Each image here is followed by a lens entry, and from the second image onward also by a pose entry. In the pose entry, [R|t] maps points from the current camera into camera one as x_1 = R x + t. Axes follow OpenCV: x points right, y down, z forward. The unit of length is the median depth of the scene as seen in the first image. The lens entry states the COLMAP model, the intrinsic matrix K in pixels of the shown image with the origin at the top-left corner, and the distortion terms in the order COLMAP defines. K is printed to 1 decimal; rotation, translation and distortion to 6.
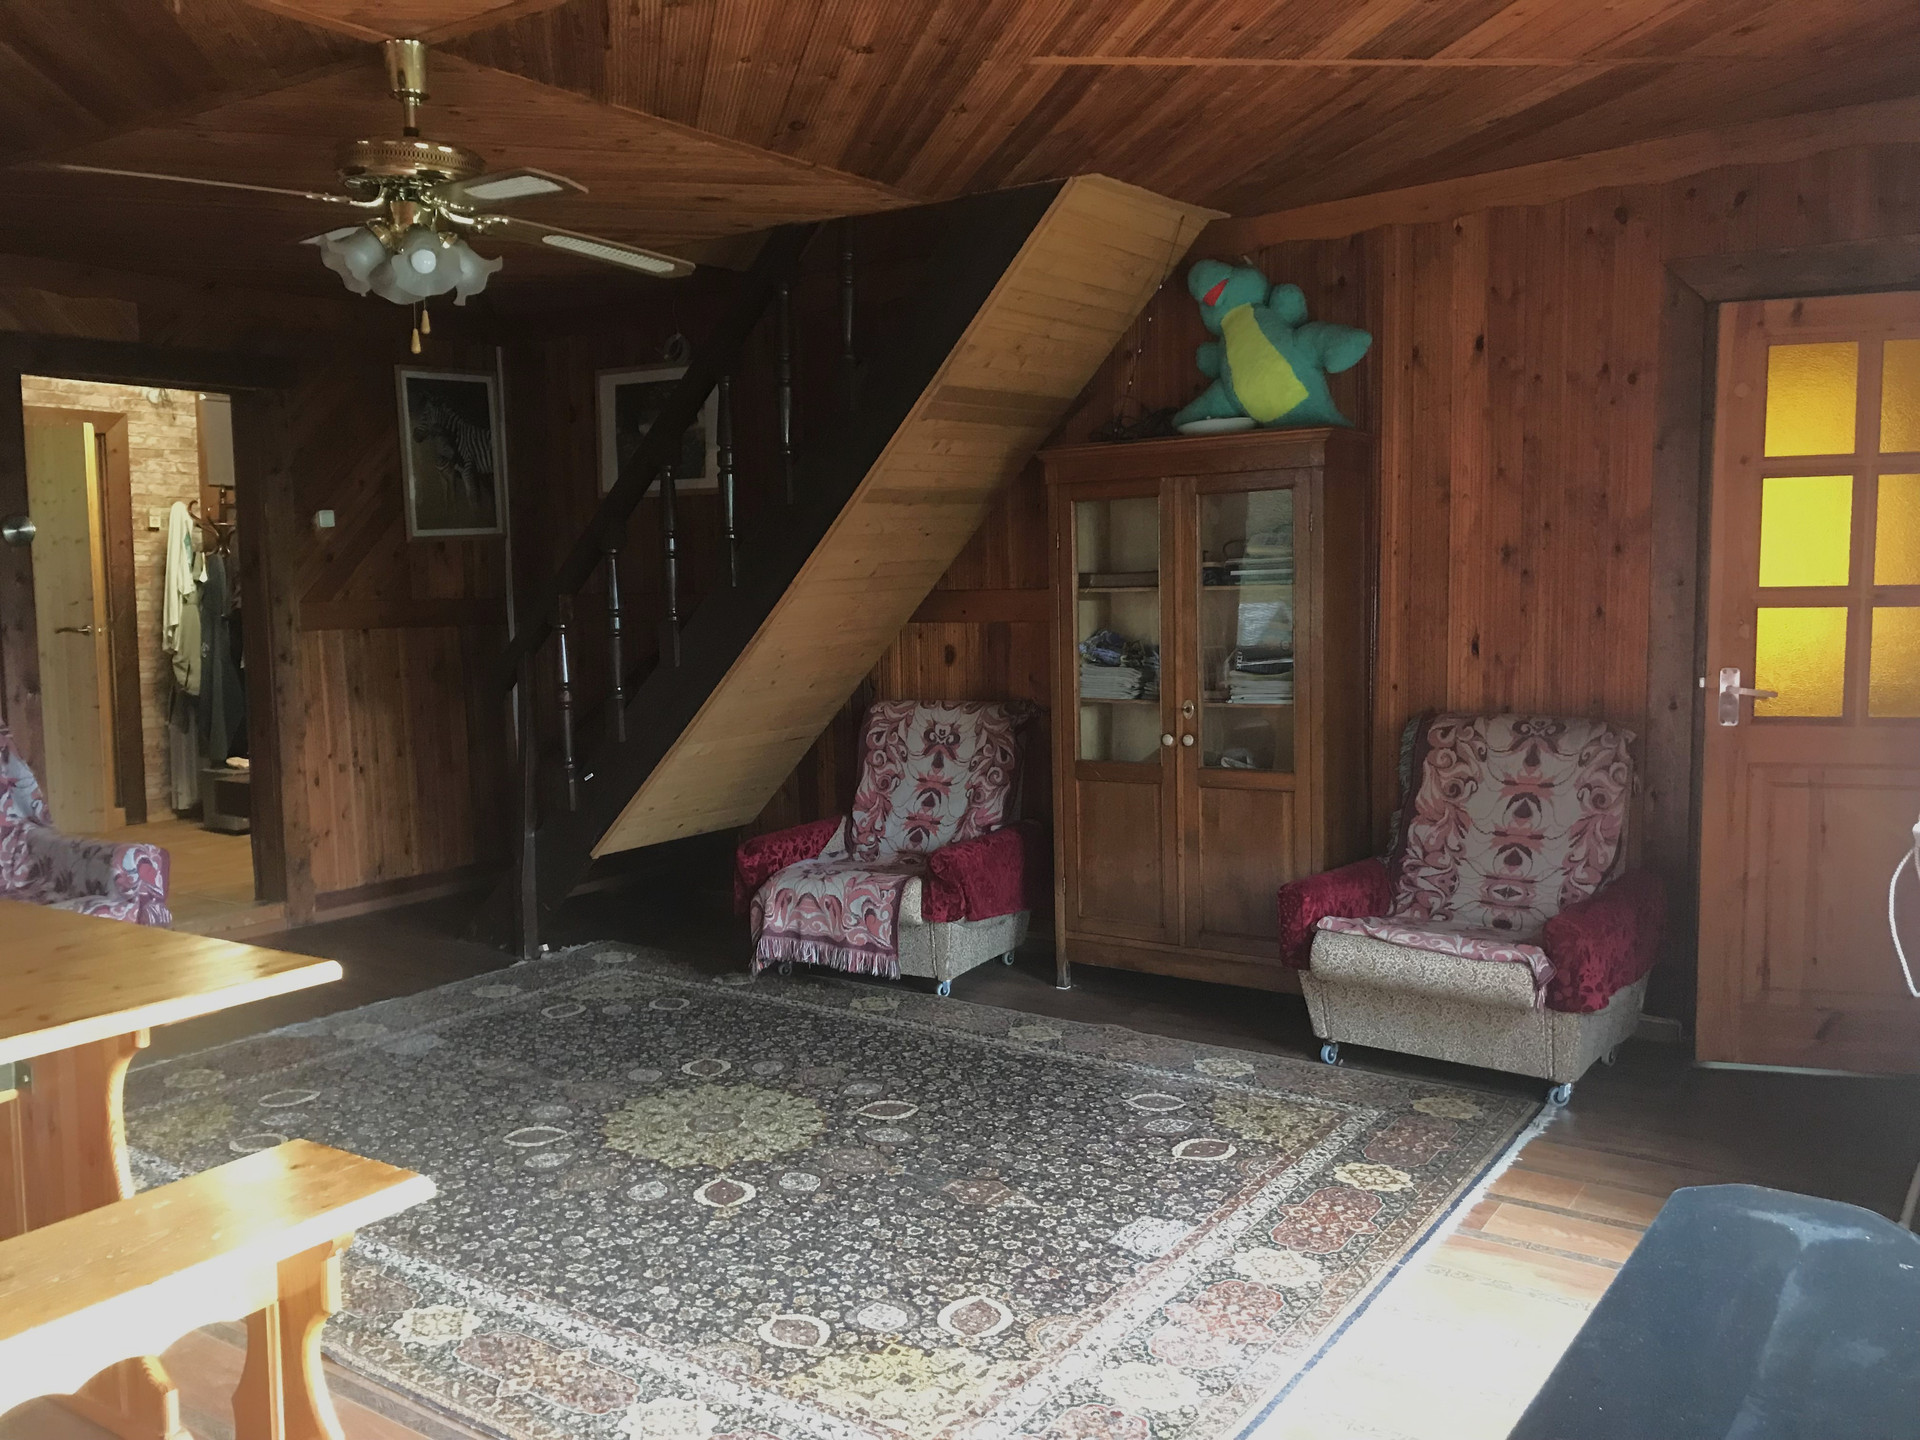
lens RADIAL K [[1577.7, 0, 964.7], [0, 1577.7, 720.5], [0, 0, 1]] dist [0.028402, -0.016468]
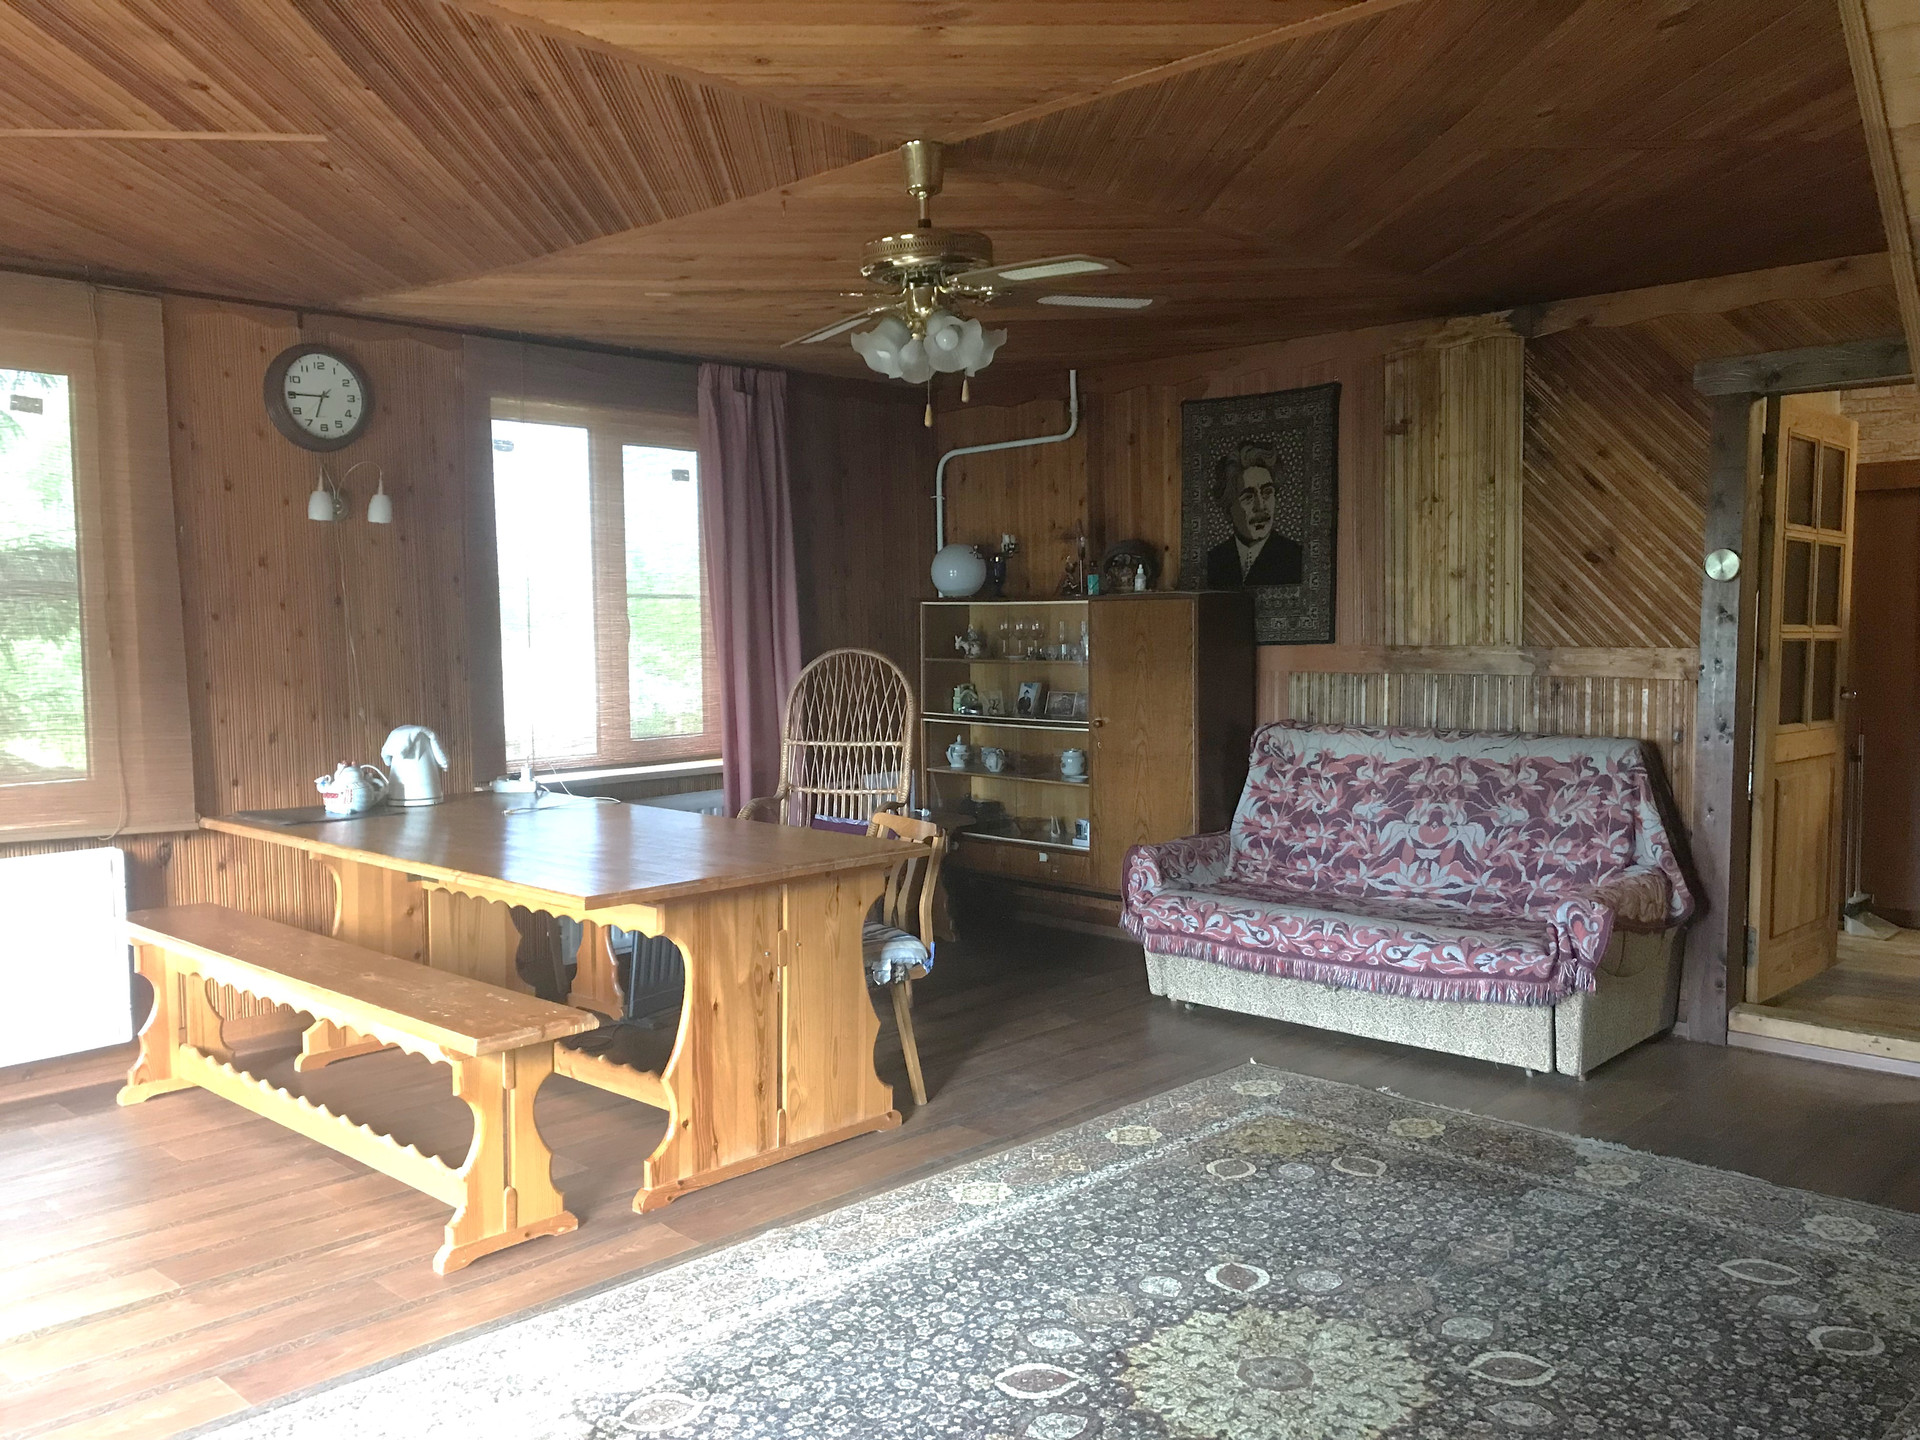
lens RADIAL K [[1577.7, 0, 963.2], [0, 1577.7, 720.9], [0, 0, 1]] dist [0.028402, -0.016468]
pose [[-0.167639, 0.083978, -0.982265, 0.588540], [-0.084916, 0.991432, 0.099254, -0.117249], [0.982185, 0.100049, -0.159071, 0.953718]]
